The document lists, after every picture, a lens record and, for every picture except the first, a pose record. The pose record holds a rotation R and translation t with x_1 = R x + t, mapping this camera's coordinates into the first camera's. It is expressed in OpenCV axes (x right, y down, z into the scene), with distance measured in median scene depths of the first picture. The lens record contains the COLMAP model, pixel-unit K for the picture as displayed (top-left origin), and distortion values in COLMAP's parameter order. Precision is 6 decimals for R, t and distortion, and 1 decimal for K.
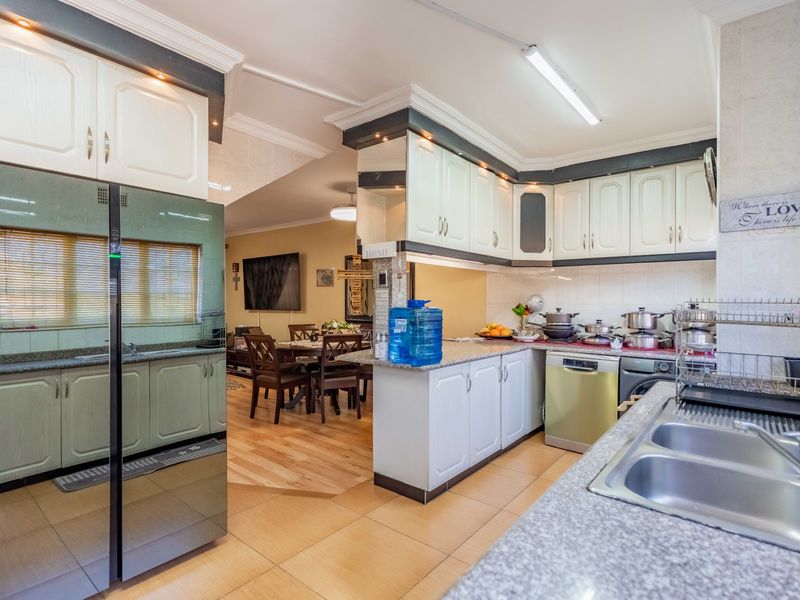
lens RADIAL K [[414.6, 0, 400.0], [0, 414.6, 300.0], [0, 0, 1]] dist [-0.000114, 0.001764]
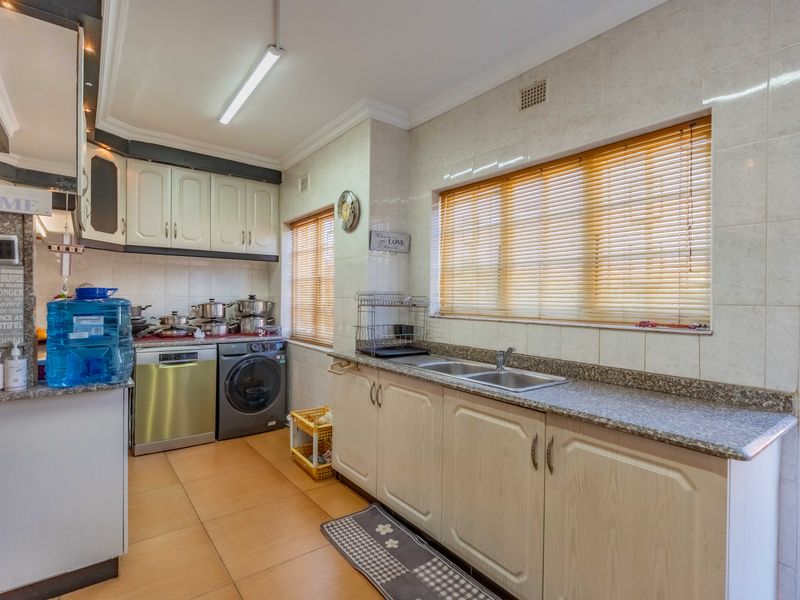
lens RADIAL K [[414.6, 0, 400.0], [0, 414.6, 300.0], [0, 0, 1]] dist [-0.000114, 0.001764]
pose [[0.216411, -0.008057, 0.976269, -0.386088], [-0.007626, 0.999921, 0.009943, 0.007107], [-0.976273, -0.009597, 0.216332, 0.277317]]
